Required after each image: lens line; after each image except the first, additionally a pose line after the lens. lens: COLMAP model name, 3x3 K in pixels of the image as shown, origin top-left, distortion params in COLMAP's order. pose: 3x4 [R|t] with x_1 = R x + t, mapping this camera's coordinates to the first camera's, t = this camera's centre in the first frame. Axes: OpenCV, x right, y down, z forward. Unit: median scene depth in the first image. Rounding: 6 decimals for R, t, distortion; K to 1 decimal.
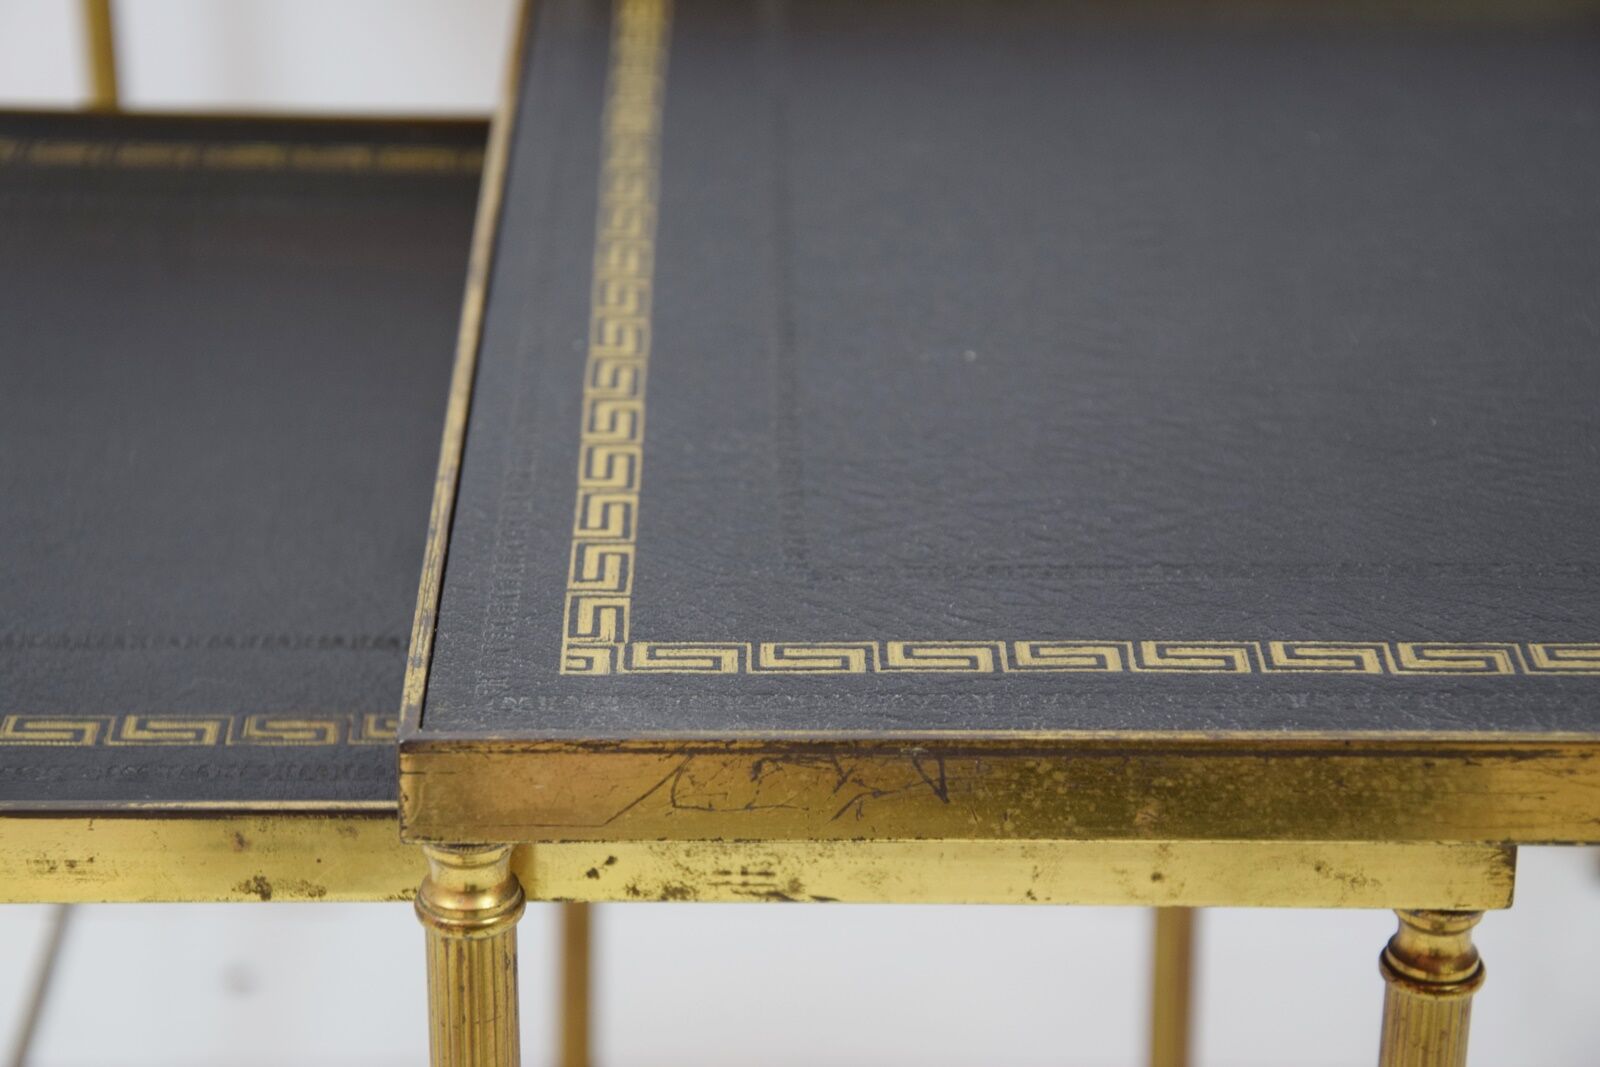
lens RADIAL K [[3912.2, 0, 767.6], [0, 3912.2, 533.5], [0, 0, 1]] dist [0.350460, 0.501243]
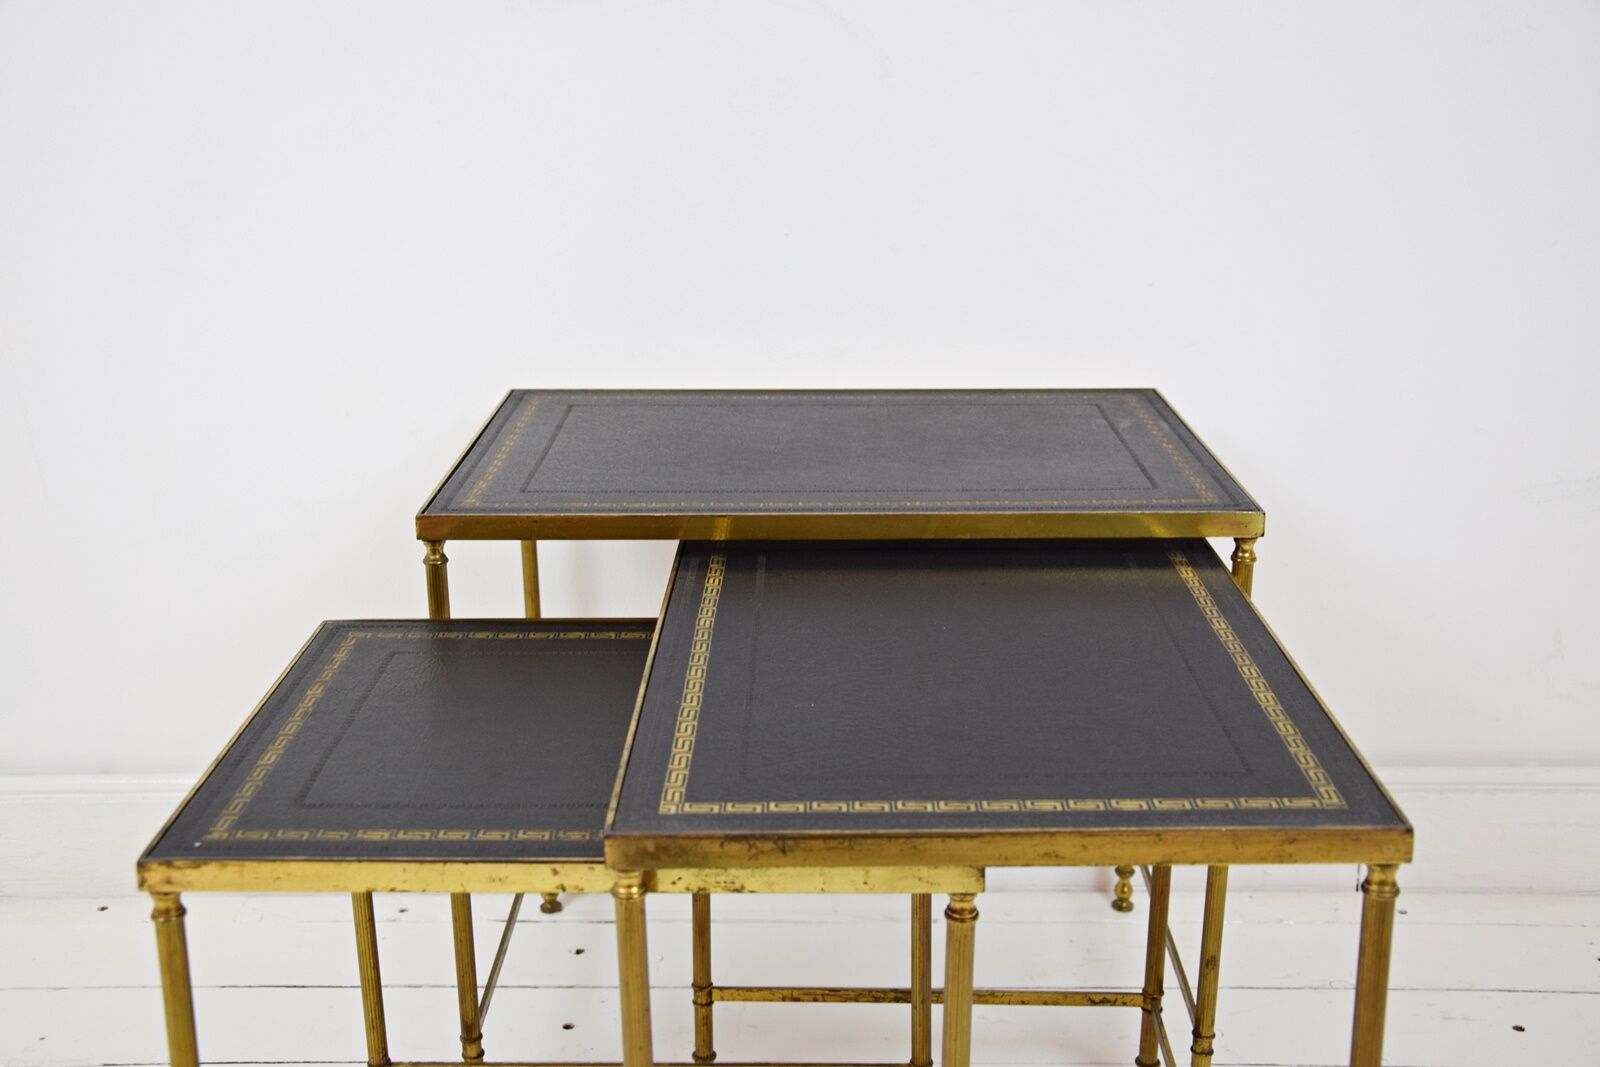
lens RADIAL K [[1751.1, 0, 800.0], [0, 1751.1, 533.5], [0, 0, 1]] dist [-0.058977, 0.323168]
pose [[0.999695, -0.010032, -0.022551, 0.086657], [0.006756, 0.989996, -0.140936, 0.013056], [0.023739, 0.140741, 0.989762, -0.350081]]
